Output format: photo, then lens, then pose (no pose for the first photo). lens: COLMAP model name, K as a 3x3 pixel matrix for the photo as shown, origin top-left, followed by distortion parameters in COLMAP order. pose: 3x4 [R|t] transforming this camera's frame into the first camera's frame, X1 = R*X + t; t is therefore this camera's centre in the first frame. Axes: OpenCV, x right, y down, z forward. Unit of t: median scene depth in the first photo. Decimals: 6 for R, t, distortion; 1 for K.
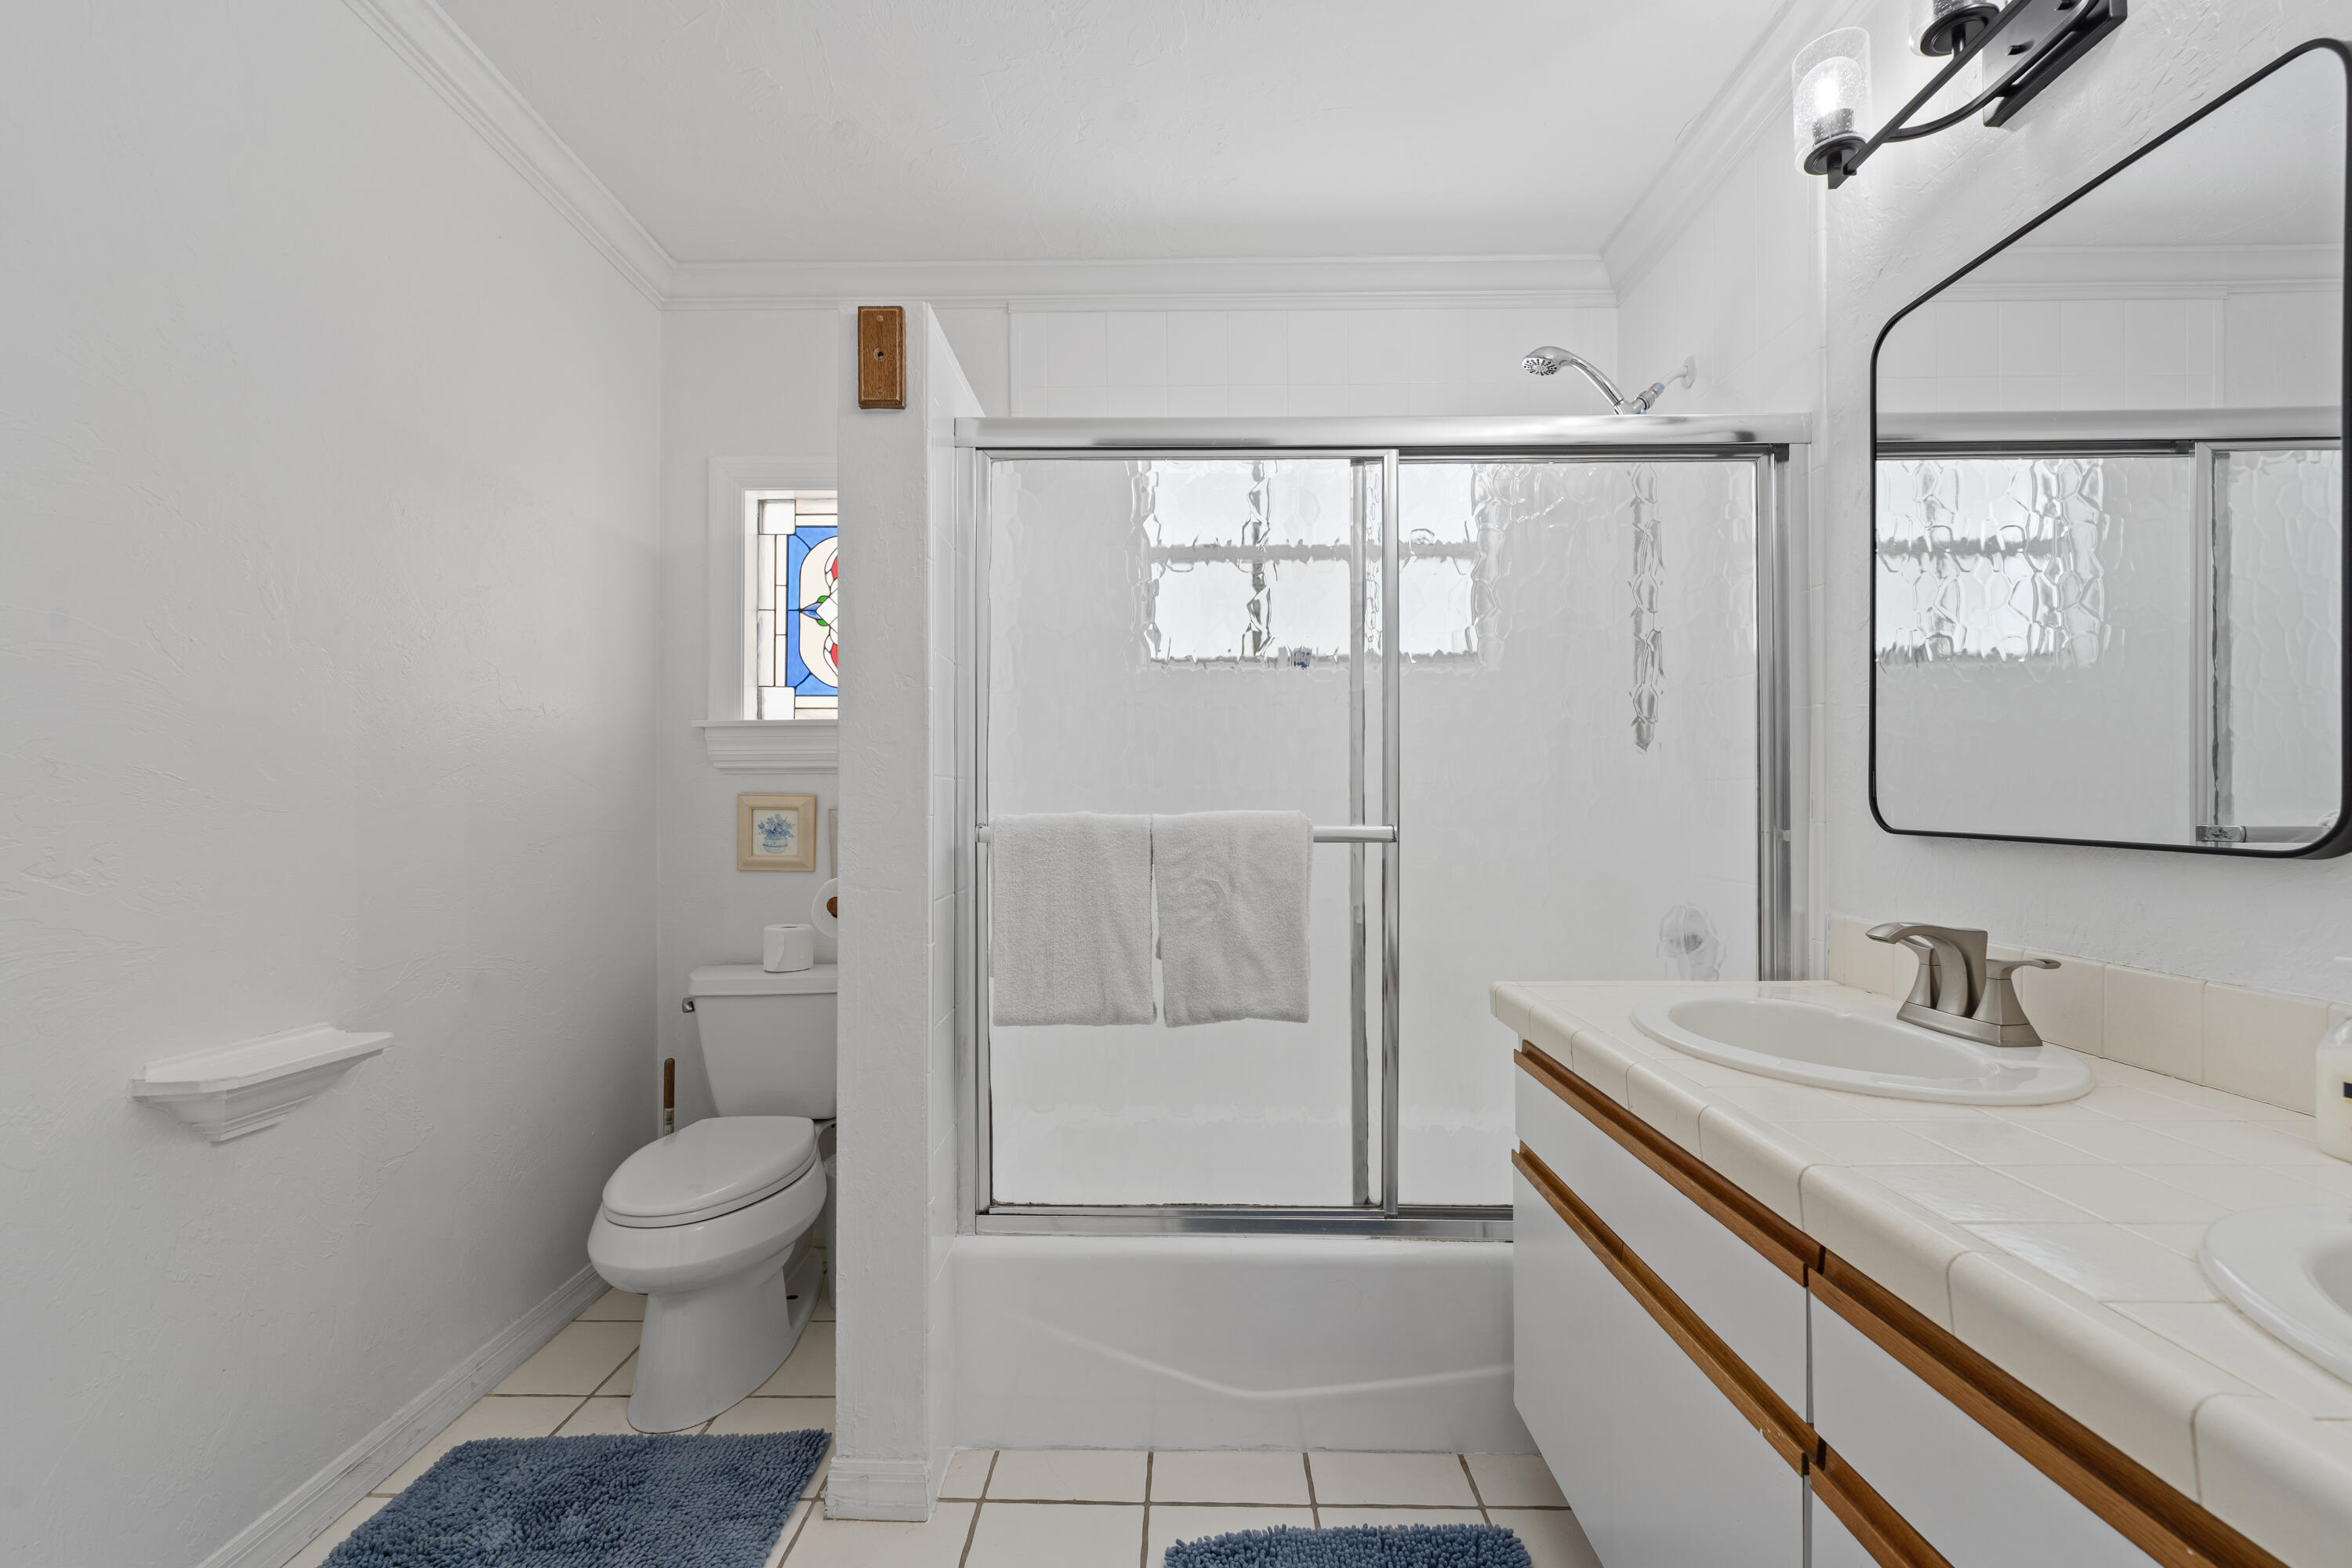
lens RADIAL K [[958.0, 0, 1172.5], [0, 958.0, 792.4], [0, 0, 1]] dist [-0.000664, -0.001250]
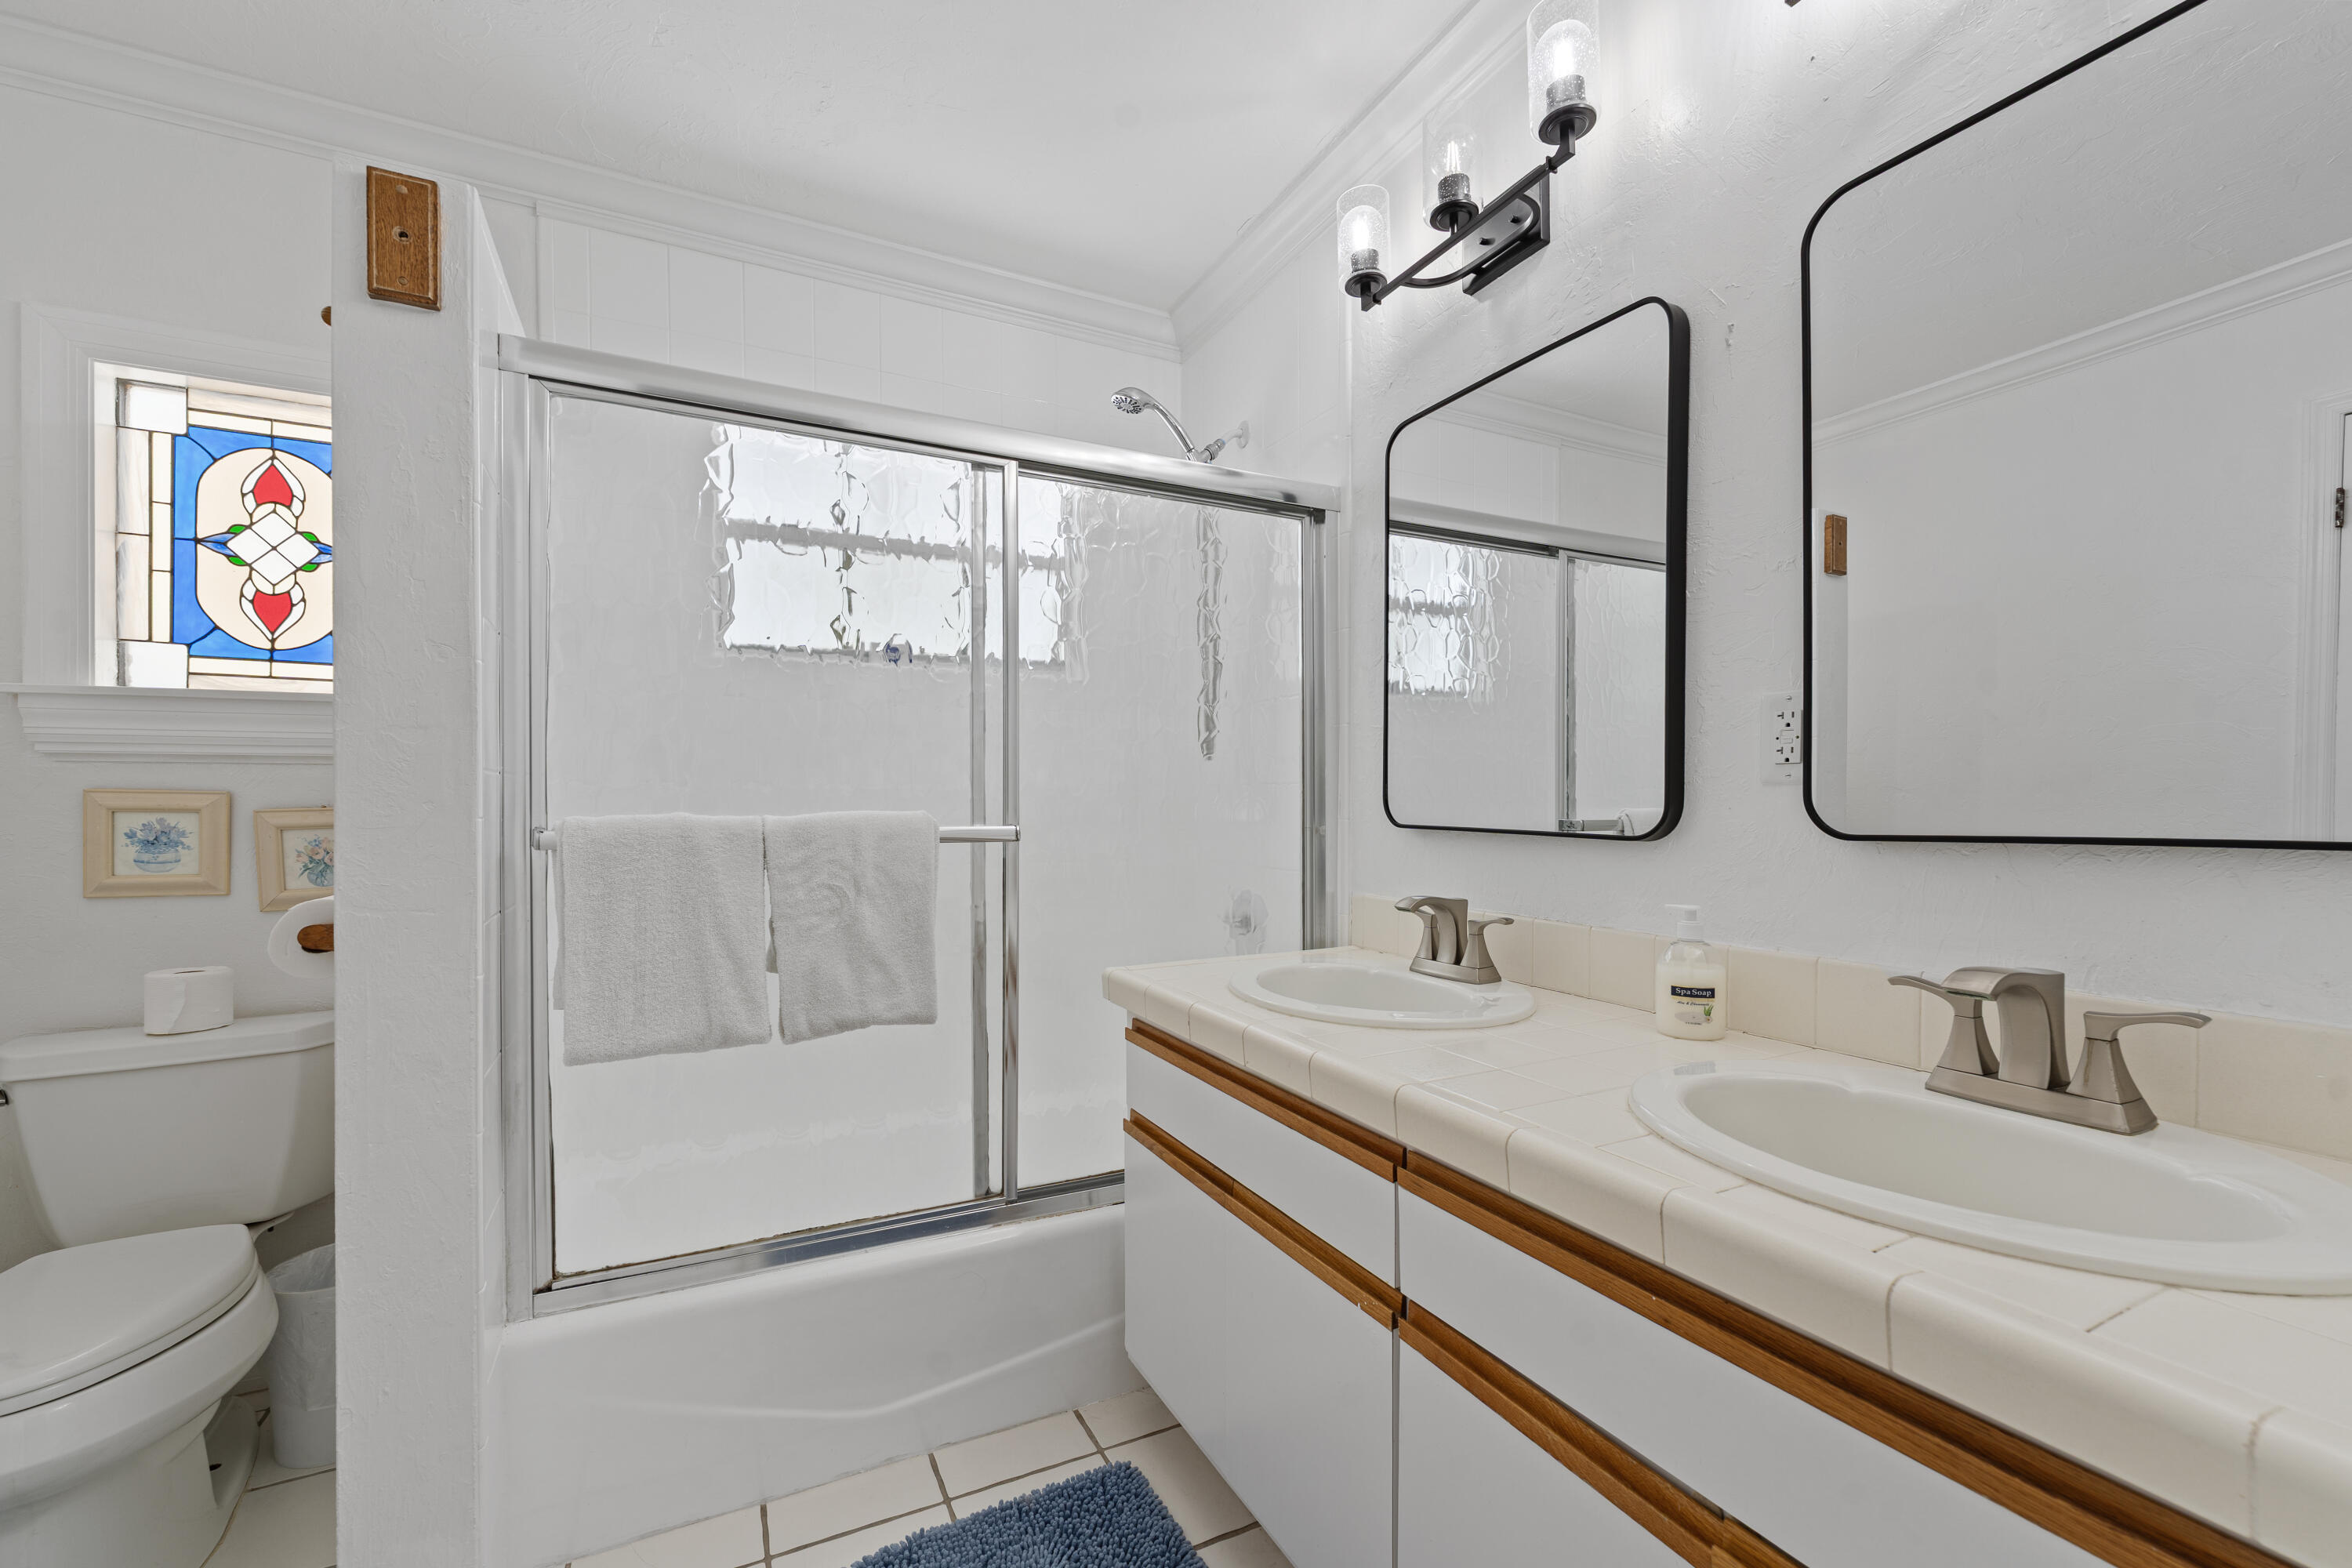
lens RADIAL K [[958.0, 0, 1171.0], [0, 958.0, 800.5], [0, 0, 1]] dist [-0.000664, -0.001250]
pose [[0.886701, 0.002147, 0.462339, -0.100831], [-0.005901, 0.999960, 0.006673, -0.000011], [-0.462306, -0.008646, 0.886678, 0.003818]]
